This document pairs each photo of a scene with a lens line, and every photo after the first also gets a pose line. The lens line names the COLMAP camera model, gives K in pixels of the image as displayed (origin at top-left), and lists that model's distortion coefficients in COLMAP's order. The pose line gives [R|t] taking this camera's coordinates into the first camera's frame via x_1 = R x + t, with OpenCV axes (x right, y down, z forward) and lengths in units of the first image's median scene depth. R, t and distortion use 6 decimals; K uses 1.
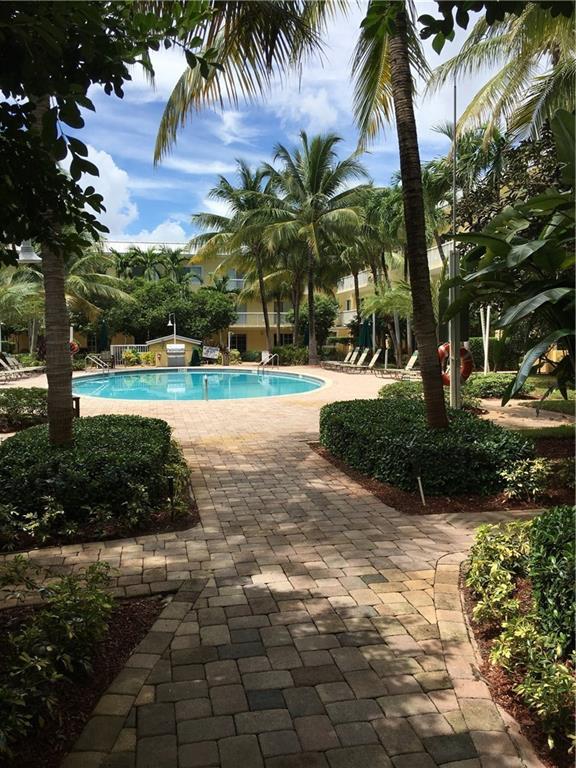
lens RADIAL K [[652.3, 0, 284.7], [0, 652.3, 385.4], [0, 0, 1]] dist [0.034749, 0.002640]
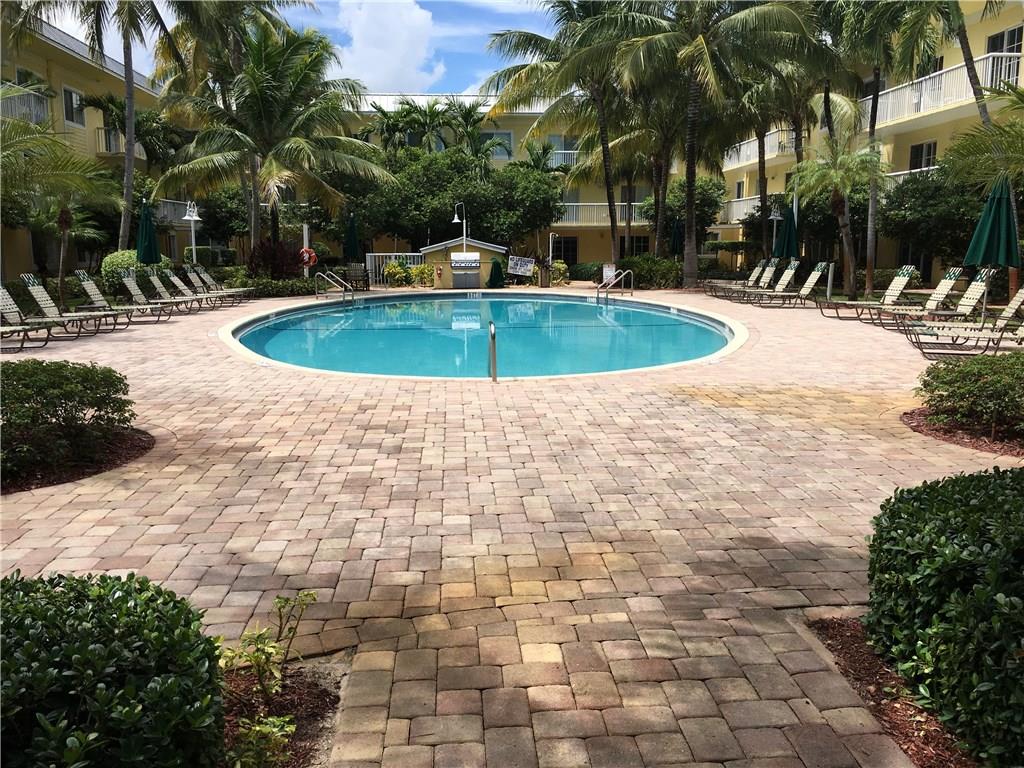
lens RADIAL K [[869.7, 0, 510.6], [0, 869.7, 378.2], [0, 0, 1]] dist [0.034749, 0.002640]
pose [[0.991184, 0.021861, -0.130675, -0.011605], [-0.011157, 0.996563, 0.082090, -0.011514], [0.132020, -0.079908, 0.988021, 0.163117]]
